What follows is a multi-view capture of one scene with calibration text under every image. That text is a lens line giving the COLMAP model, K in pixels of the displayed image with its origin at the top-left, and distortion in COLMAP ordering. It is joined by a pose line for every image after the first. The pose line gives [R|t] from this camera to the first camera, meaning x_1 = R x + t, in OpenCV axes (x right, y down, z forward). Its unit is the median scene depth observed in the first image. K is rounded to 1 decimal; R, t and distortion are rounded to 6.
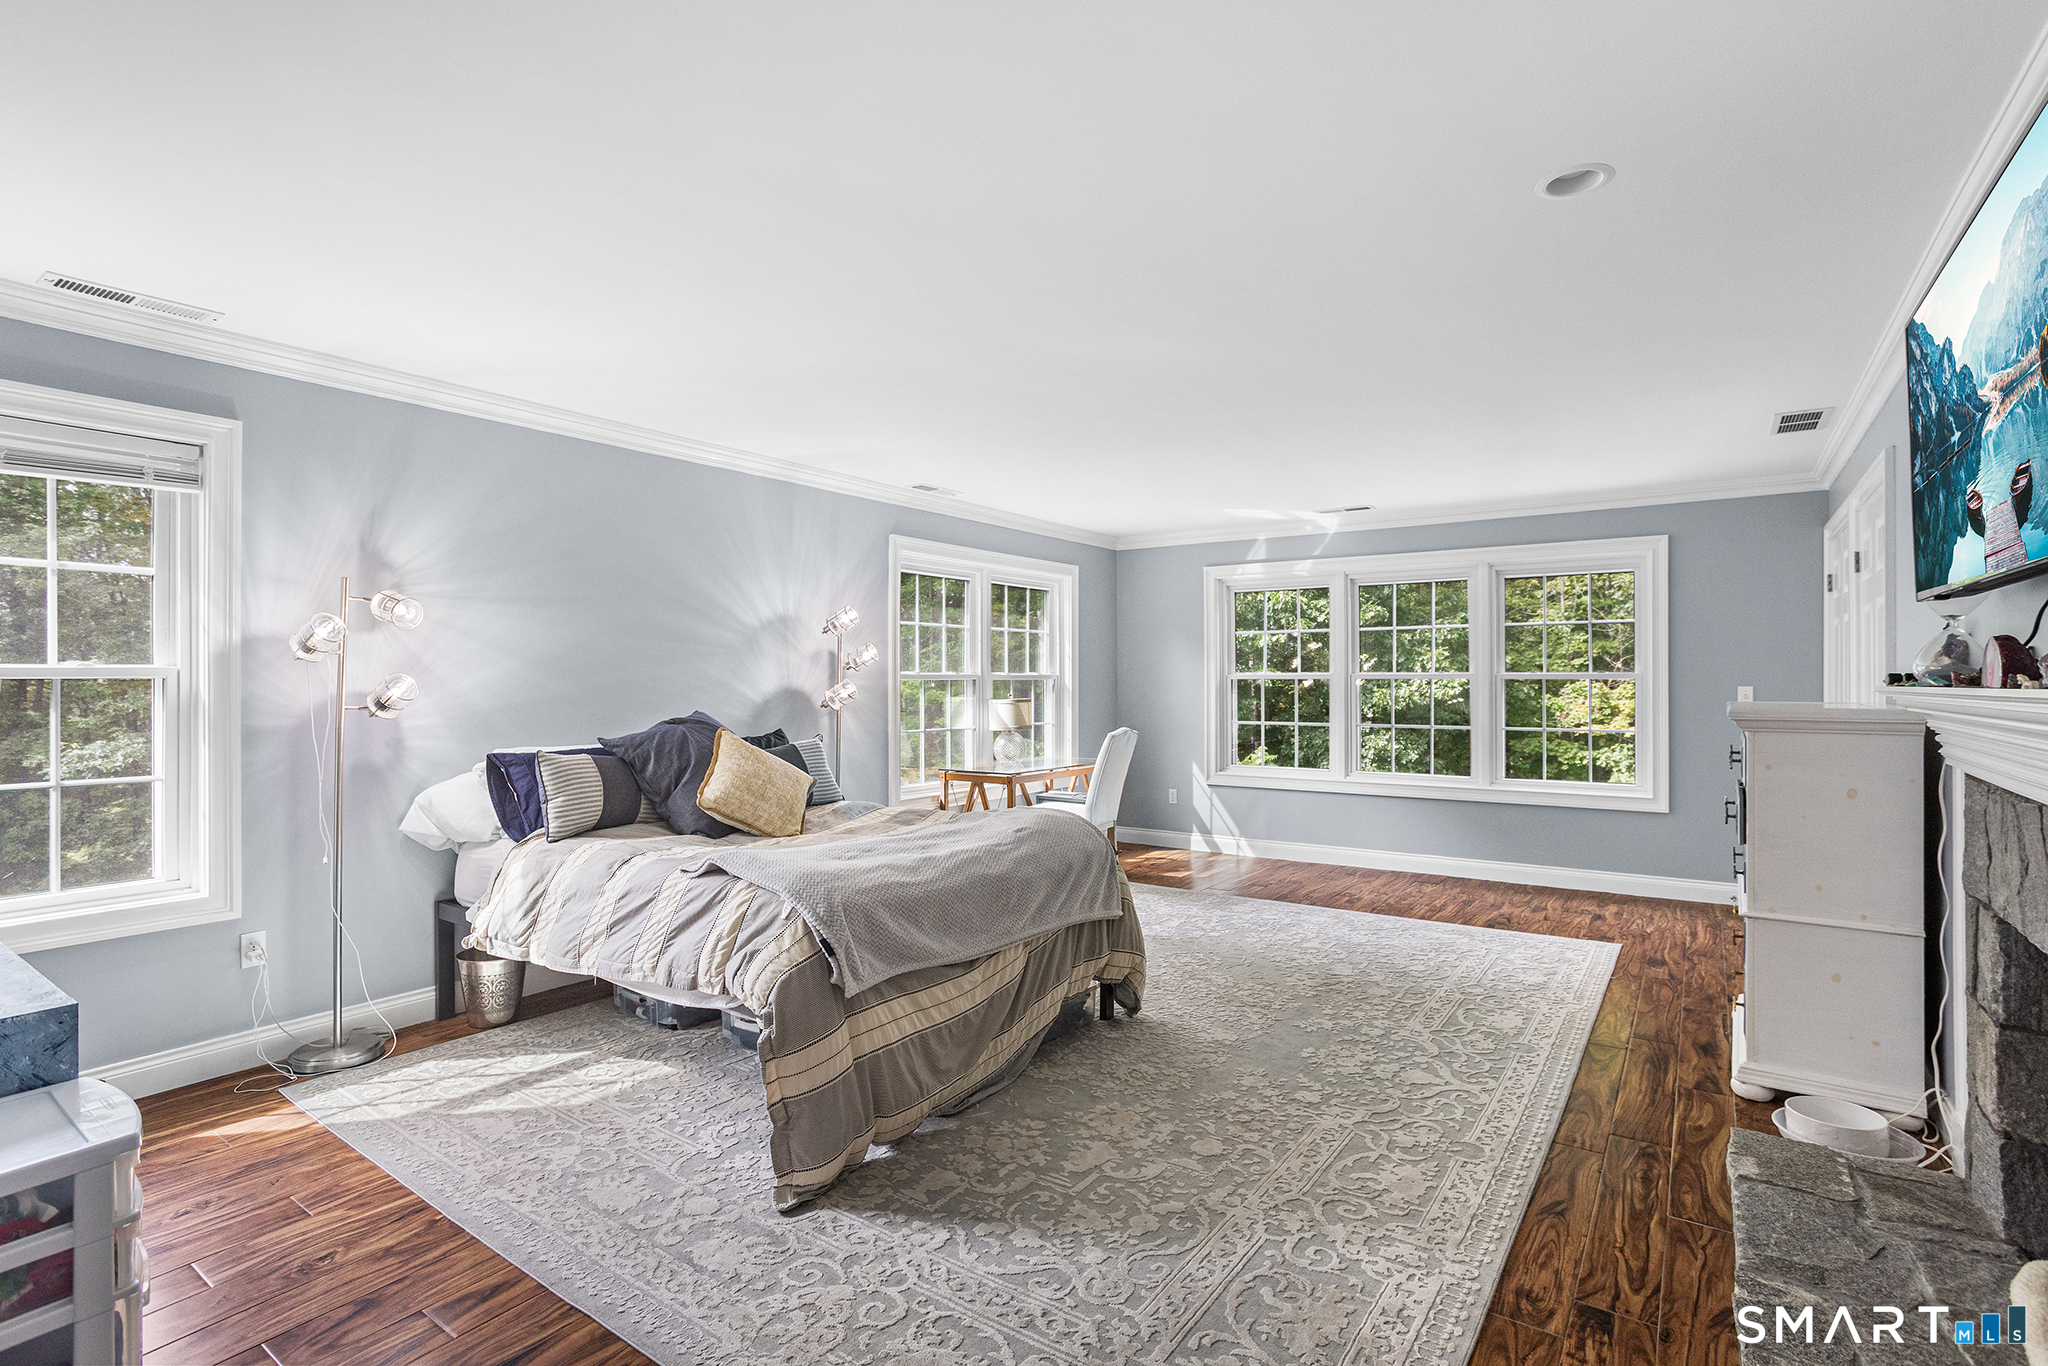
lens RADIAL K [[996.3, 0, 1017.7], [0, 996.3, 675.0], [0, 0, 1]] dist [-0.028880, 0.000073]
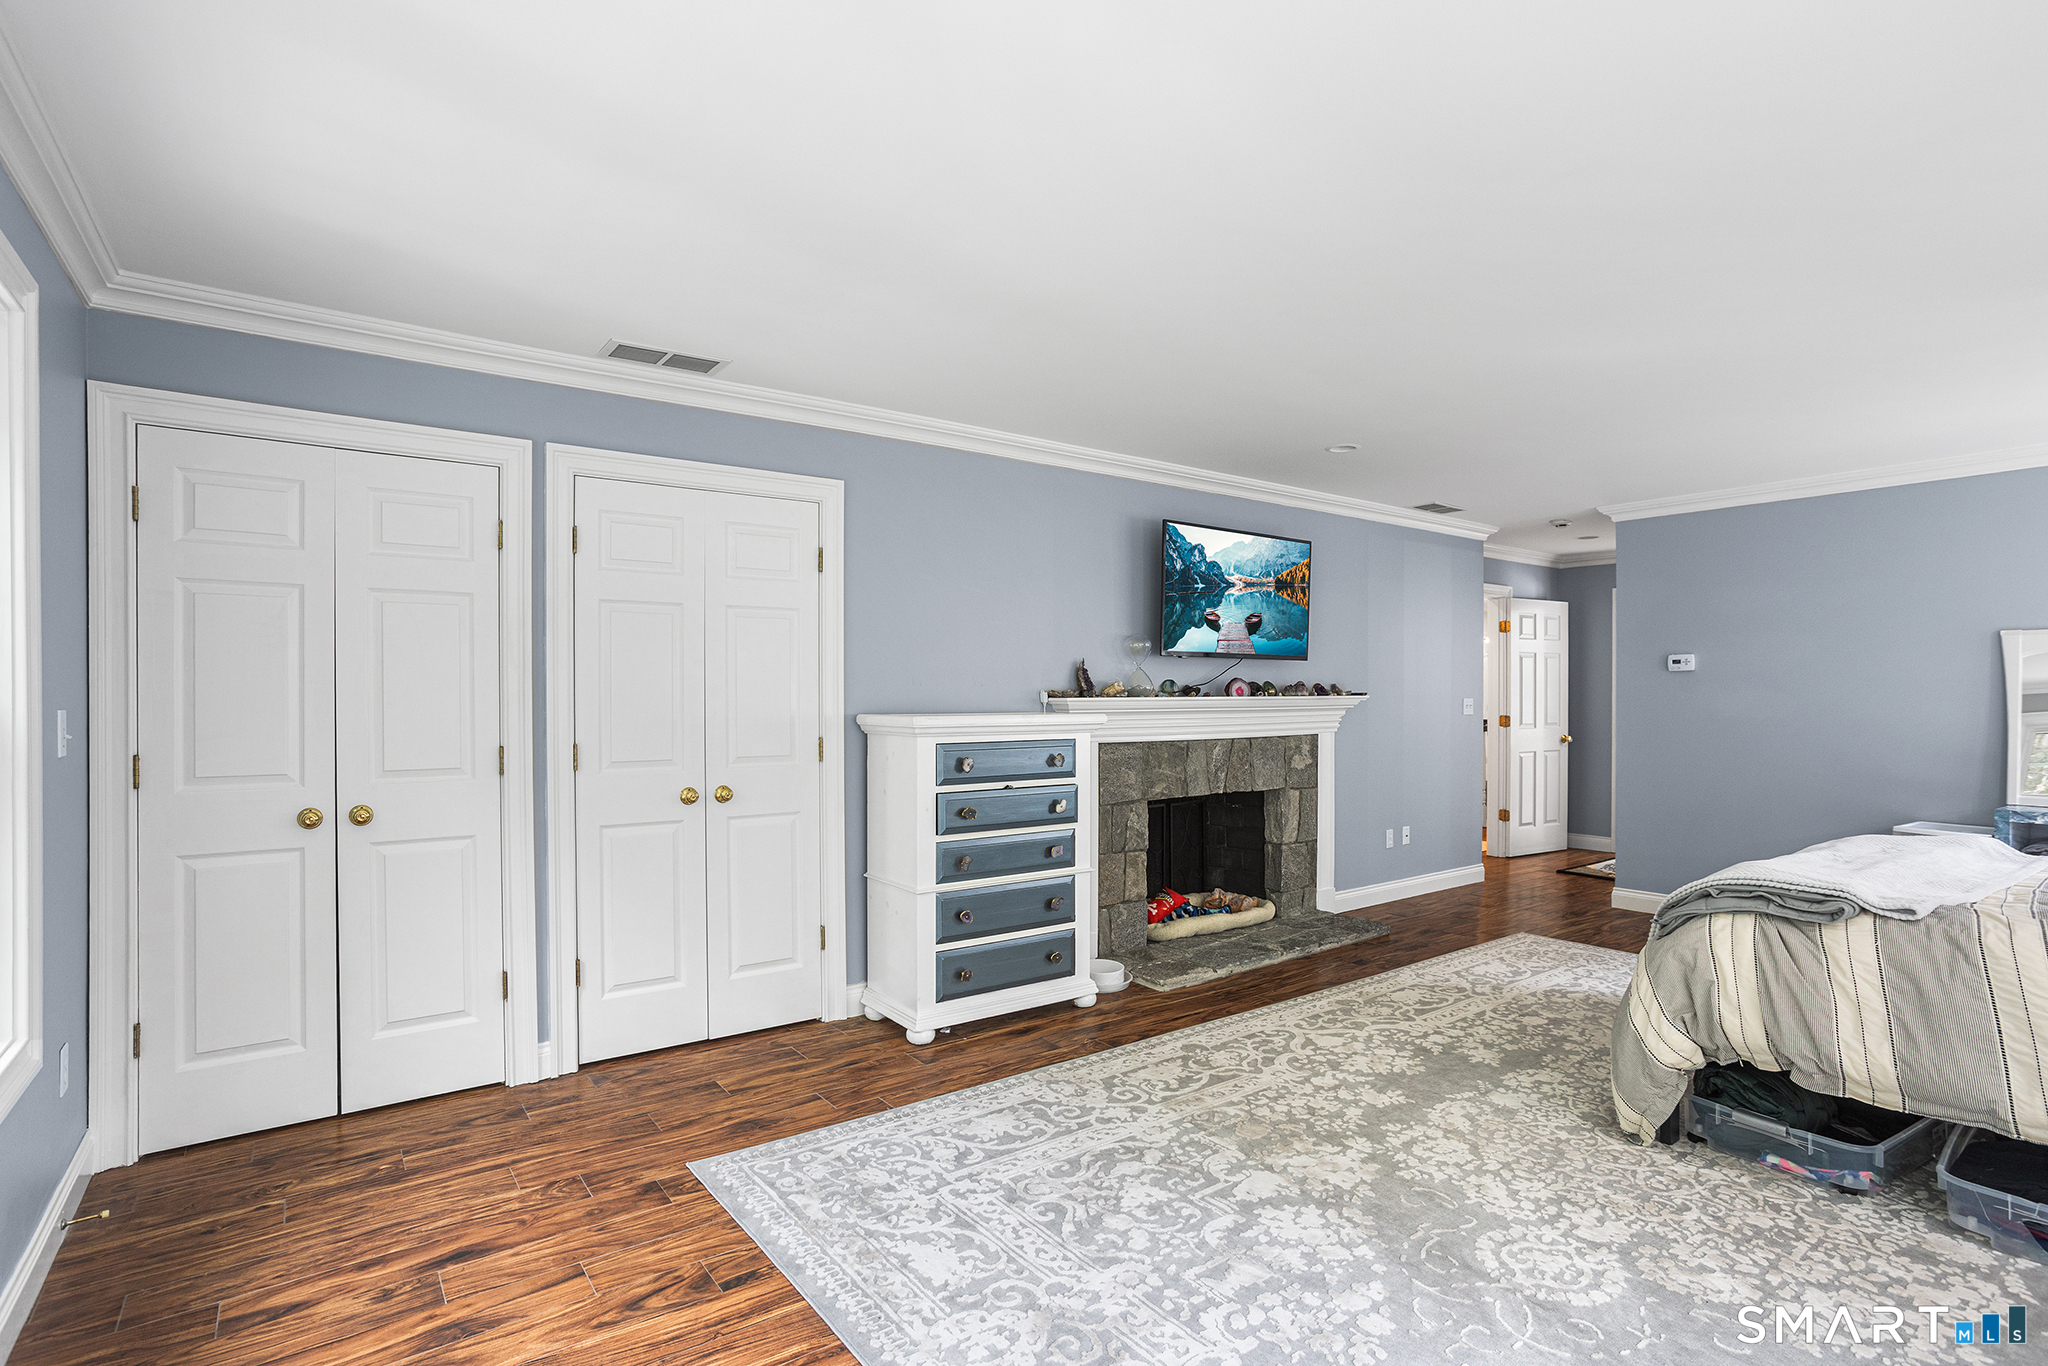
lens RADIAL K [[996.3, 0, 1043.4], [0, 996.3, 680.9], [0, 0, 1]] dist [-0.028880, 0.000073]
pose [[-0.950820, -0.010633, 0.309562, 0.428550], [-0.006220, 0.999865, 0.015240, -0.031061], [-0.309682, 0.012565, -0.950757, 2.557435]]
